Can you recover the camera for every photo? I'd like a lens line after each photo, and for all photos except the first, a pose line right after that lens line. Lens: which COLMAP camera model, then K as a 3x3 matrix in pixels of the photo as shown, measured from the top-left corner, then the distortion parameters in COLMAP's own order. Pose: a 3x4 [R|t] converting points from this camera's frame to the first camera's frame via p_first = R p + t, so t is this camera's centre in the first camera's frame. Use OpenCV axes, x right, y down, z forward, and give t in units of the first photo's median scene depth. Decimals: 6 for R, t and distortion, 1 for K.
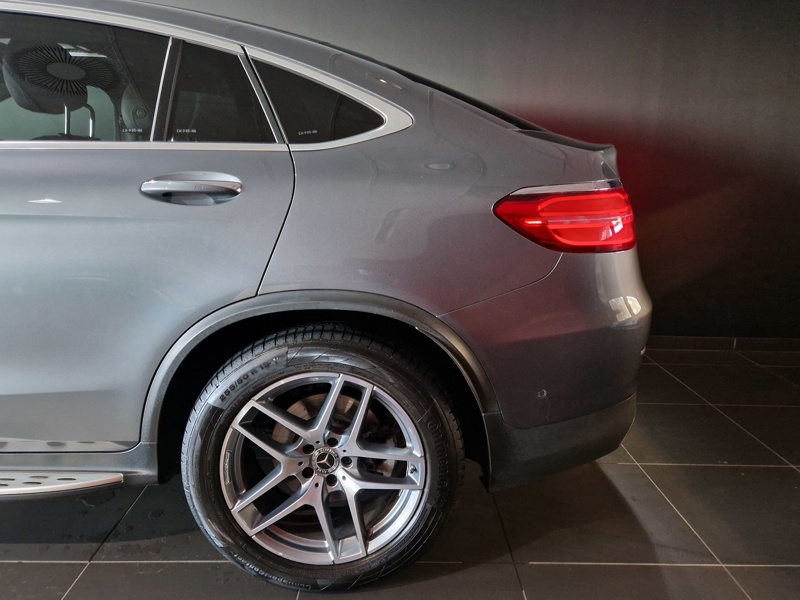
lens RADIAL K [[761.0, 0, 402.7], [0, 761.0, 296.4], [0, 0, 1]] dist [0.084294, 0.000000]
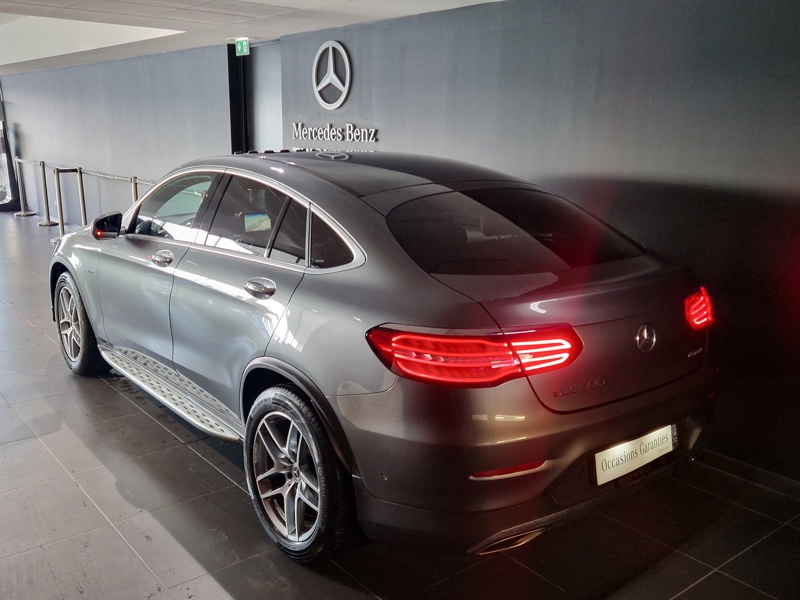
lens RADIAL K [[761.0, 0, 386.1], [0, 761.0, 303.3], [0, 0, 1]] dist [0.084294, 0.000000]
pose [[0.563021, 0.167425, -0.809306, 1.203318], [-0.164467, 0.982376, 0.088812, -0.287690], [0.809912, 0.083101, 0.580635, 0.228398]]
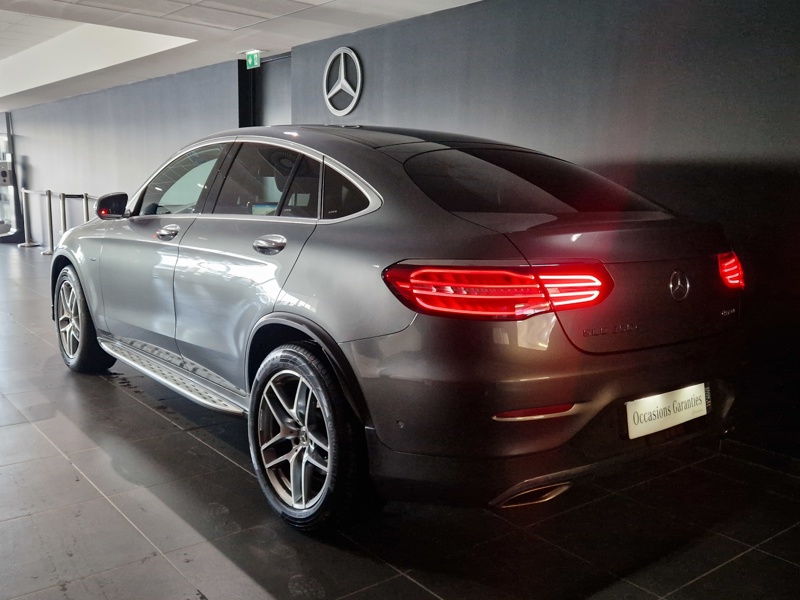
lens RADIAL K [[761.0, 0, 387.4], [0, 761.0, 311.5], [0, 0, 1]] dist [0.084294, 0.000000]
pose [[0.560862, 0.122795, -0.818752, 1.154269], [-0.177927, 0.983709, 0.025651, -0.082426], [0.808564, 0.131292, 0.573574, 0.272874]]
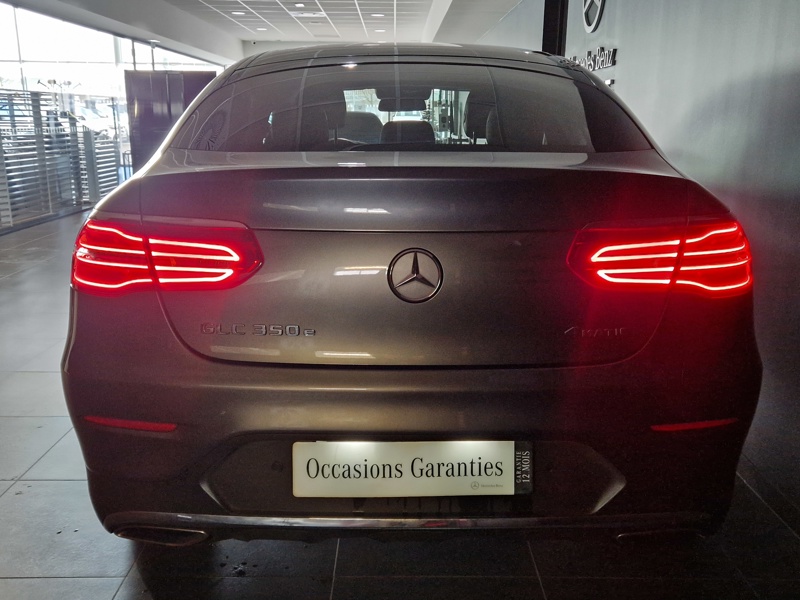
lens RADIAL K [[761.0, 0, 397.3], [0, 761.0, 315.8], [0, 0, 1]] dist [0.084294, 0.000000]
pose [[-0.057784, 0.222945, -0.973117, 1.133810], [-0.215914, 0.948885, 0.230214, -0.317152], [0.974701, 0.223412, -0.006693, 1.408364]]
